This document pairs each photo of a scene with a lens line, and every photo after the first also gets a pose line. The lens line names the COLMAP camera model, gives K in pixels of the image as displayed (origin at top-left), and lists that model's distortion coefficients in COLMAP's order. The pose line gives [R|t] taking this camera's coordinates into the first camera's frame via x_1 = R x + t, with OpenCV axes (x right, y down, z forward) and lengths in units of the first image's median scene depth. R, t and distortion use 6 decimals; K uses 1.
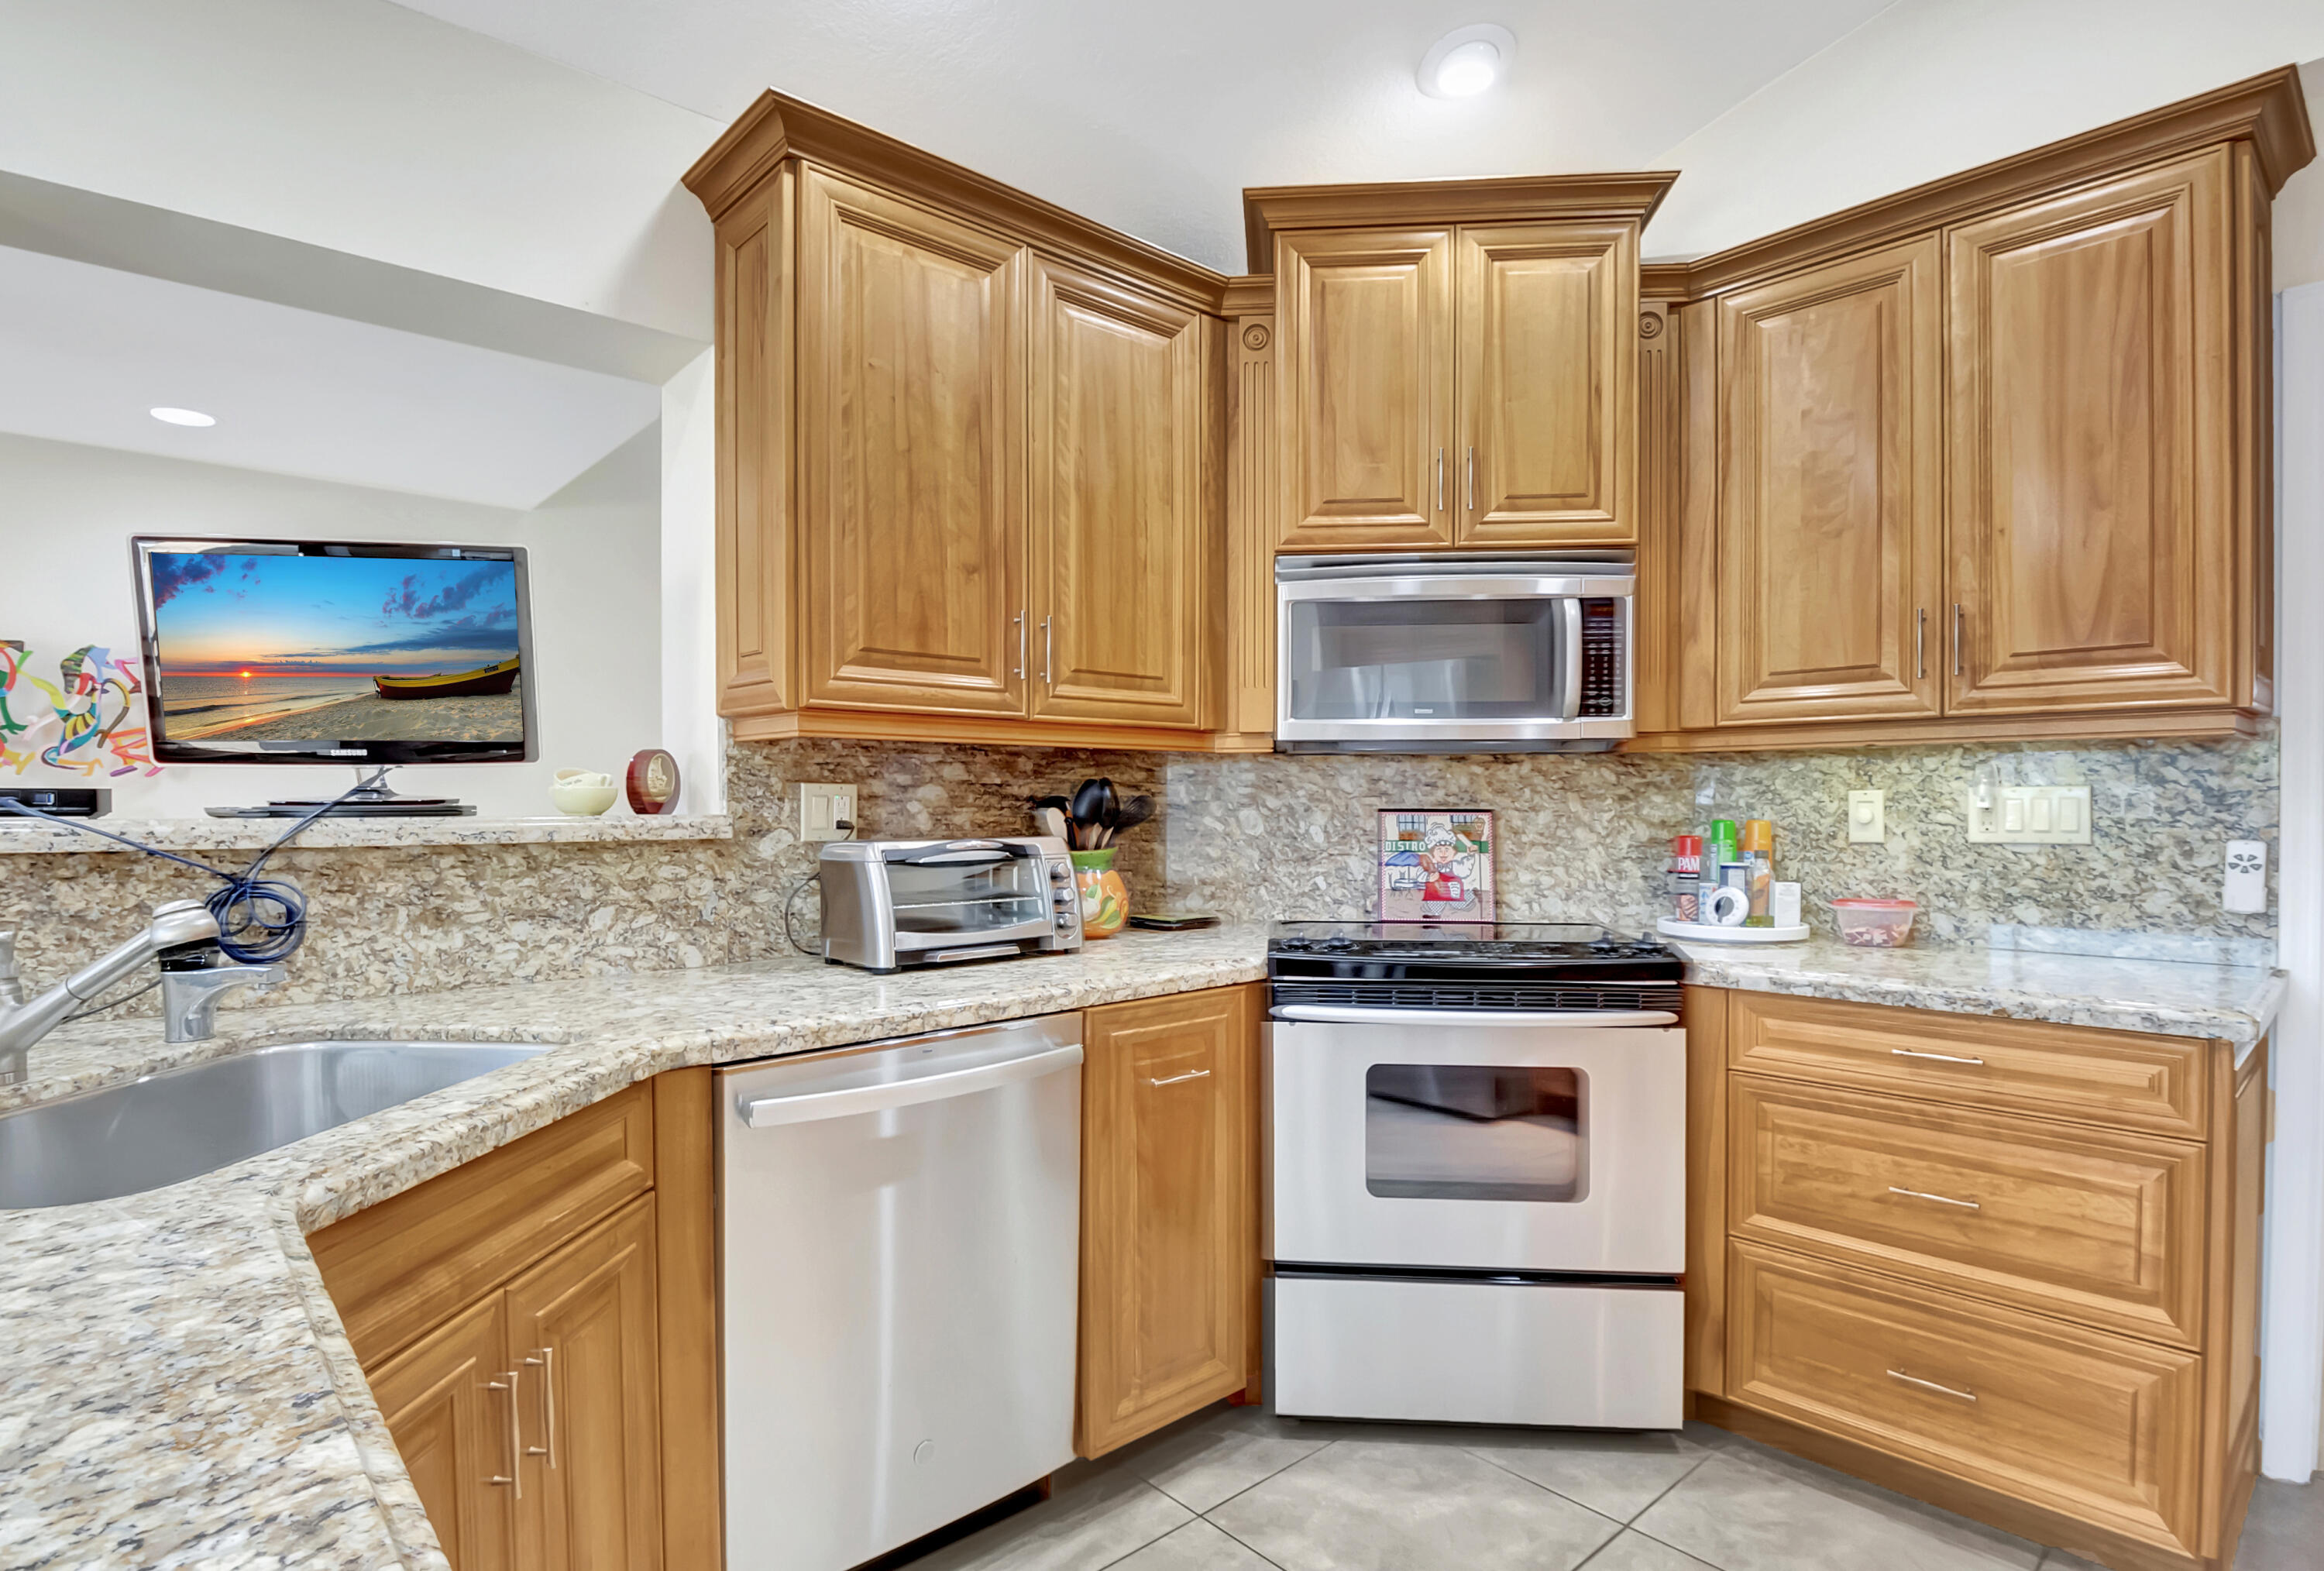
lens RADIAL K [[1181.3, 0, 1181.7], [0, 1181.3, 813.1], [0, 0, 1]] dist [0.001256, -0.020685]
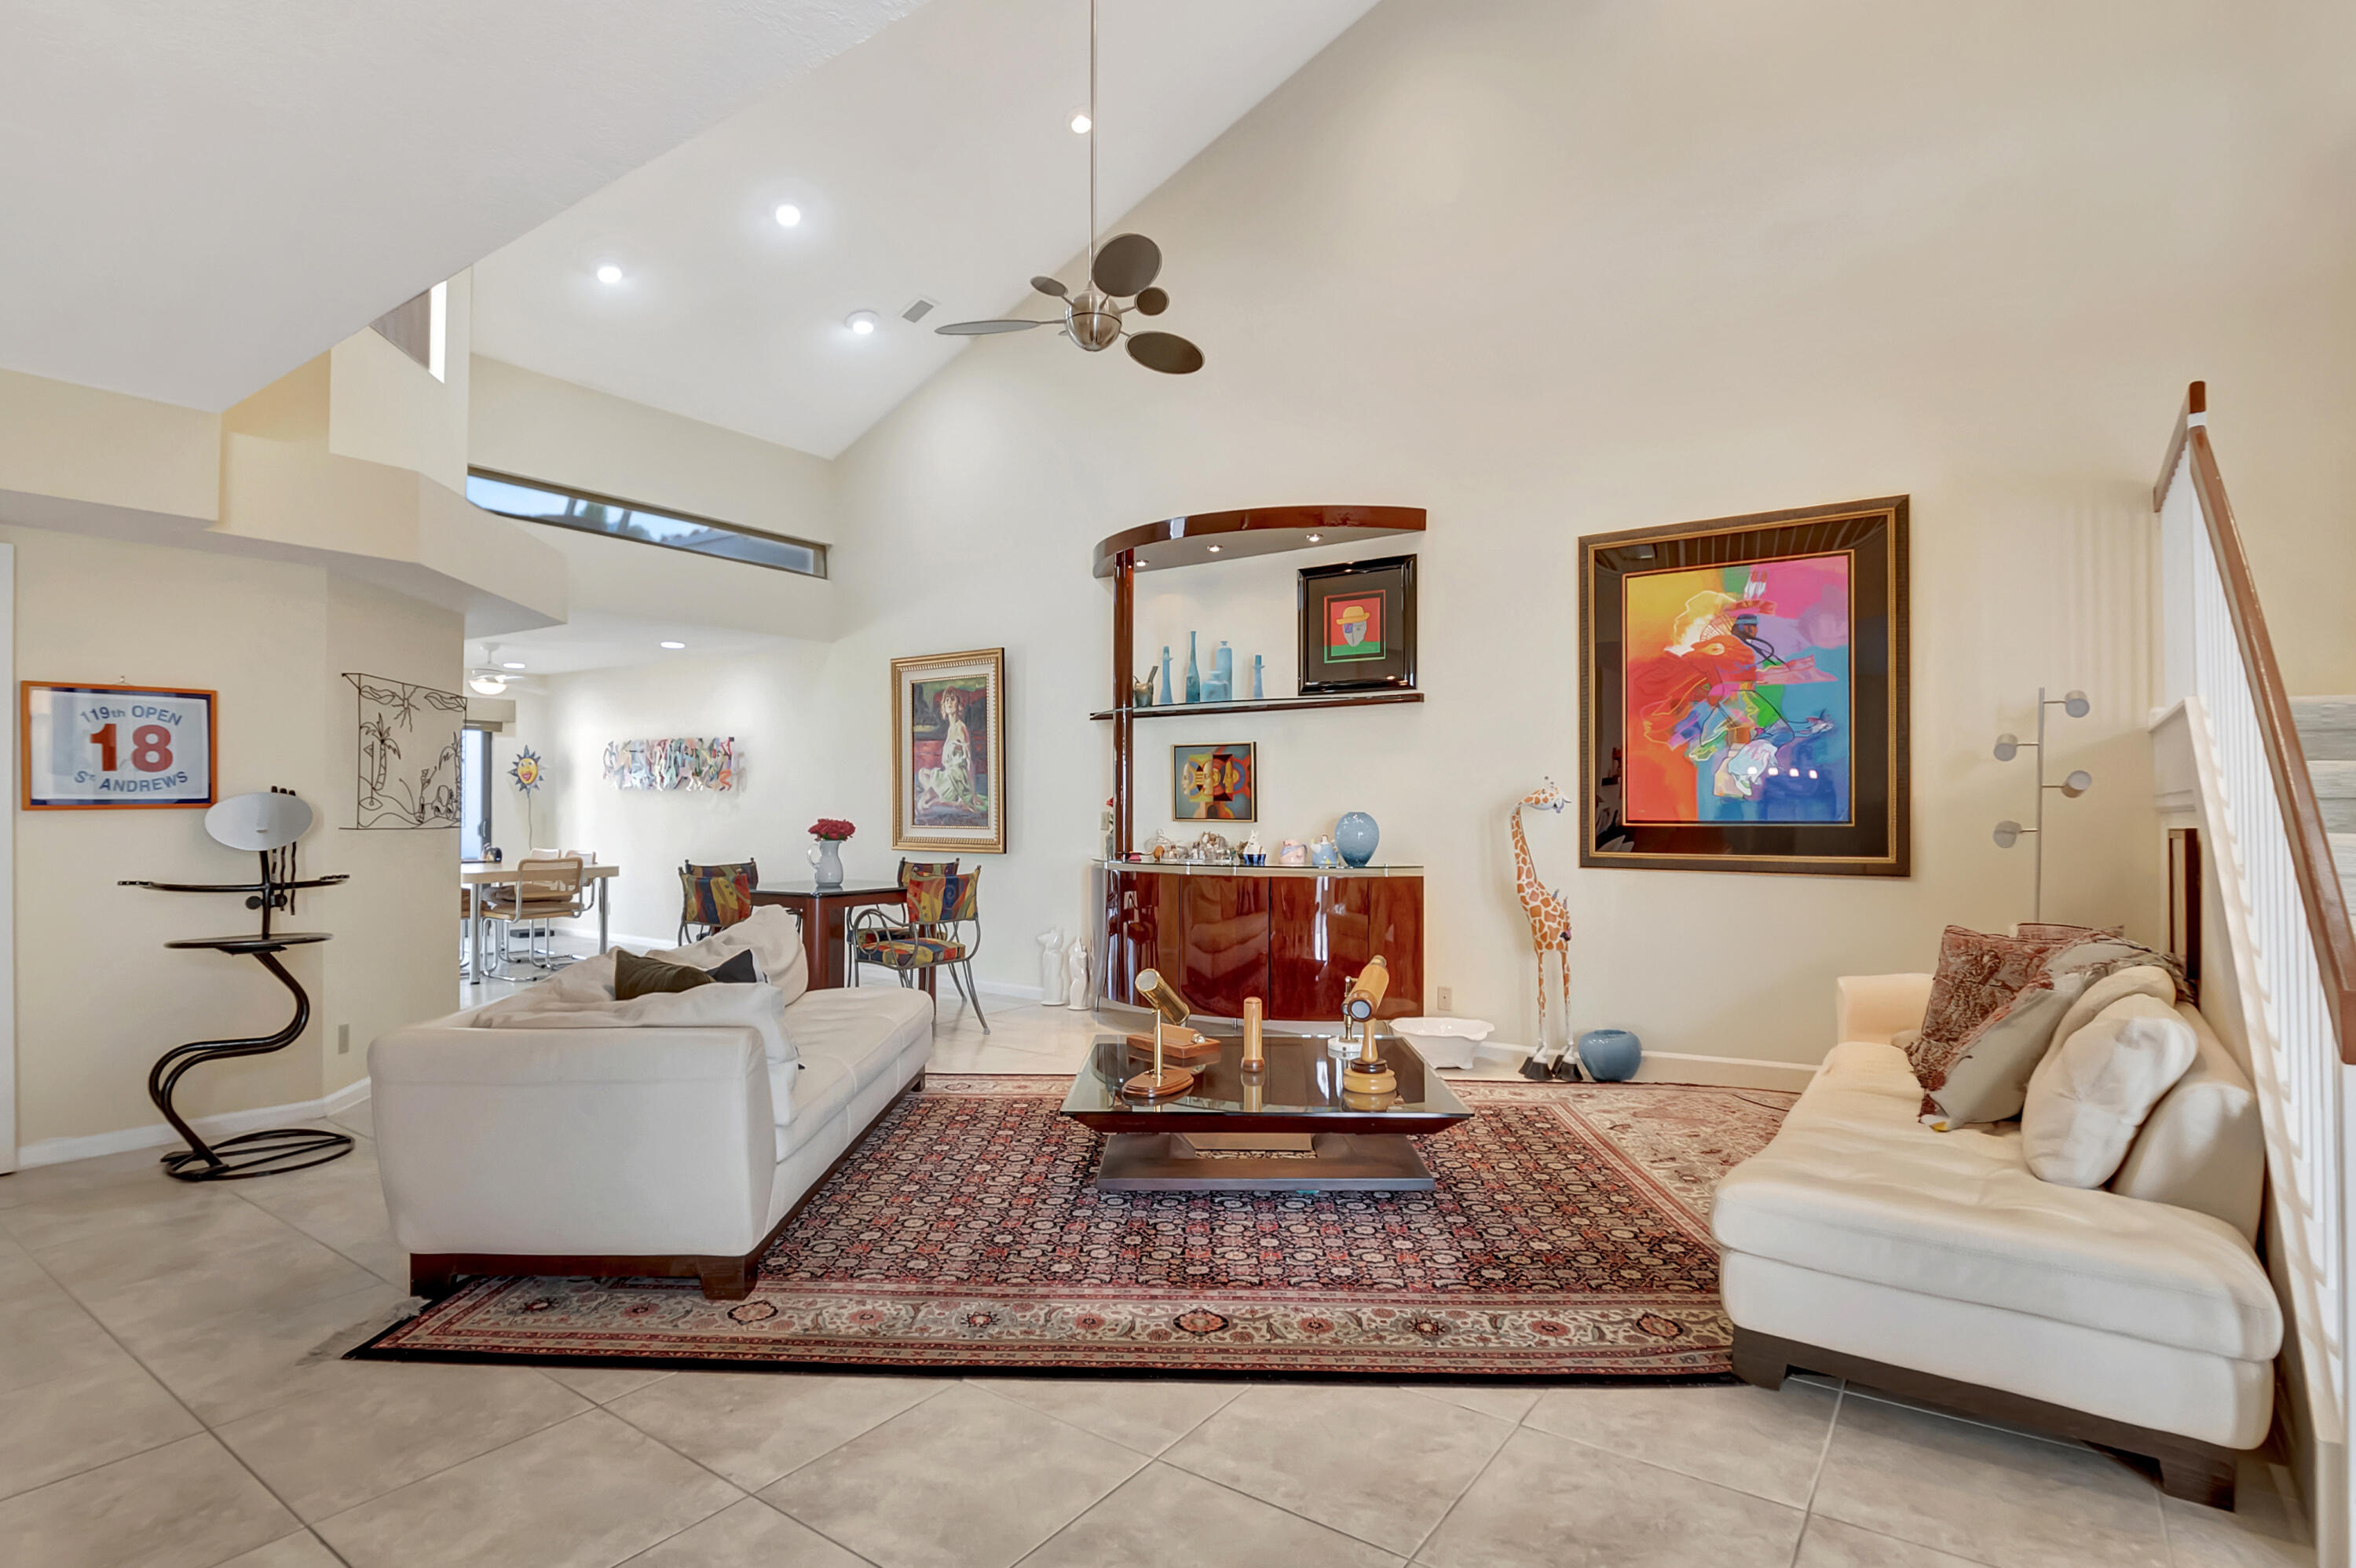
lens RADIAL K [[1170.3, 0, 1182.2], [0, 1170.3, 797.6], [0, 0, 1]] dist [0.007846, -0.026139]
pose [[0.213575, 0.000404, -0.976927, 2.912669], [-0.012883, 0.999914, -0.002402, -0.041850], [0.976842, 0.013098, 0.213561, 2.477864]]
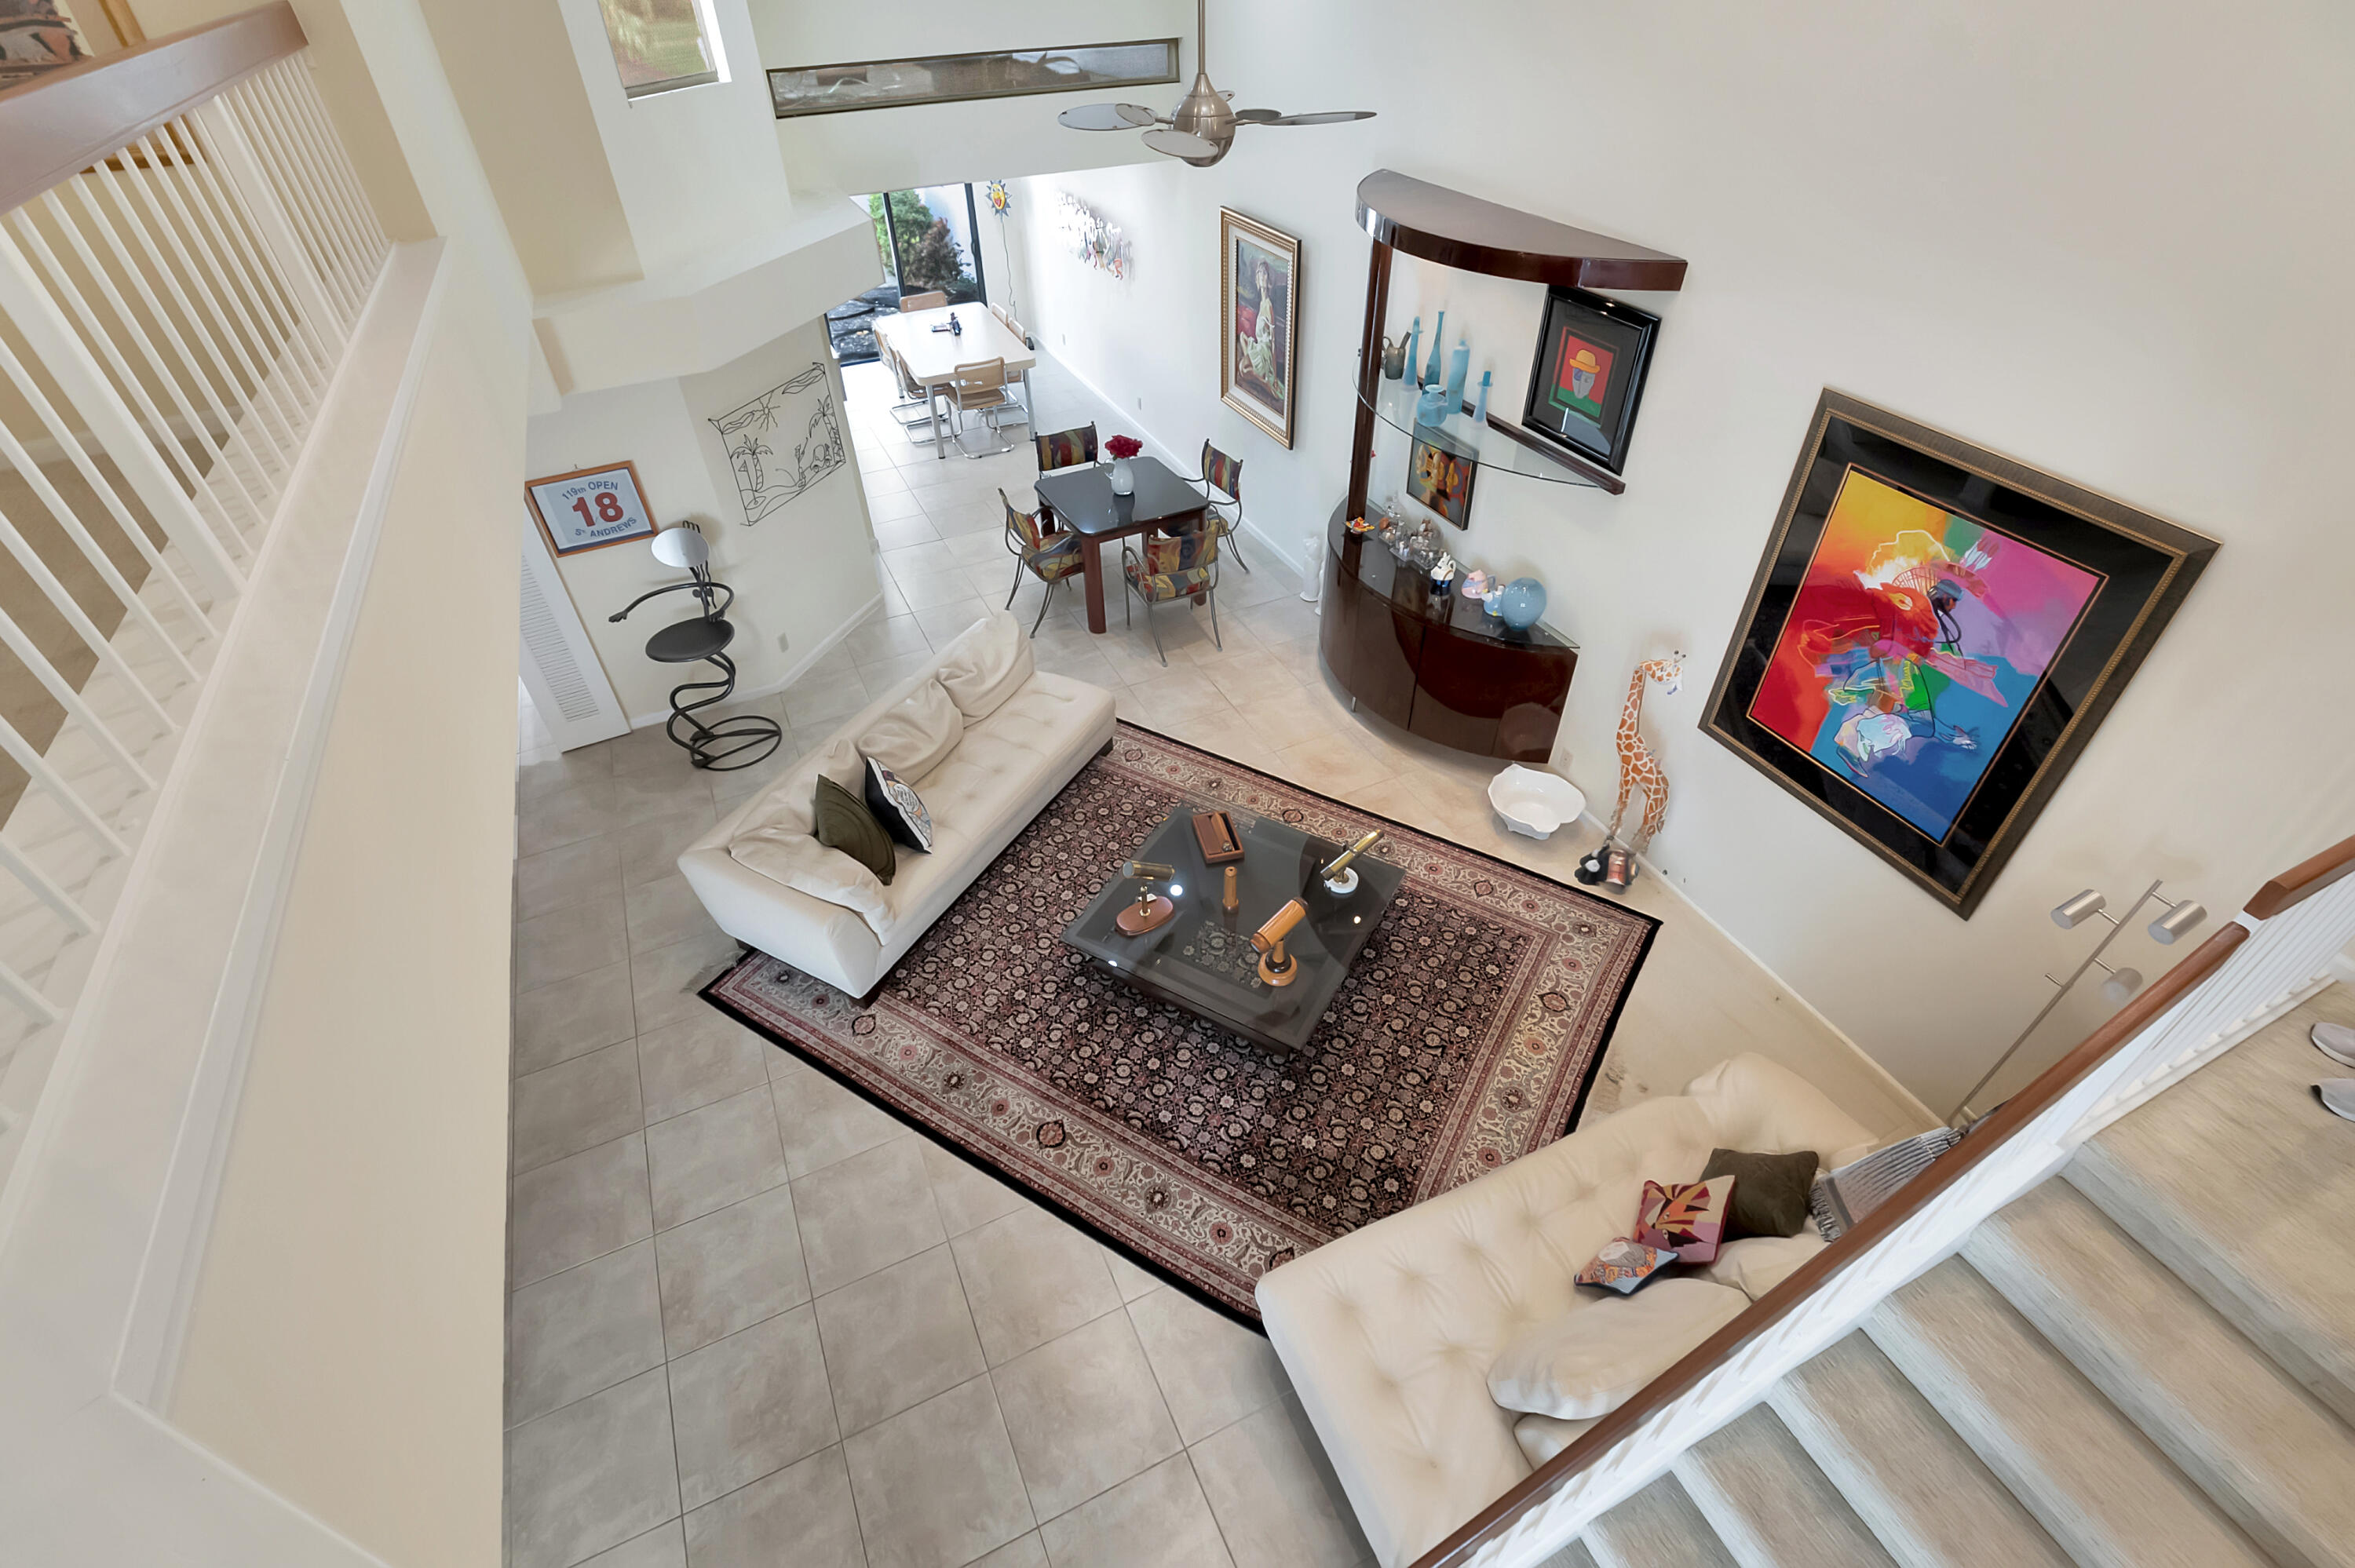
lens RADIAL K [[1041.5, 0, 1180.8], [0, 1041.5, 796.2], [0, 0, 1]] dist [-0.000268, -0.013999]
pose [[-0.295134, 0.637263, -0.711893, 2.612415], [0.012287, 0.747551, 0.664090, -1.260675], [0.955377, 0.187249, -0.228458, 3.333822]]
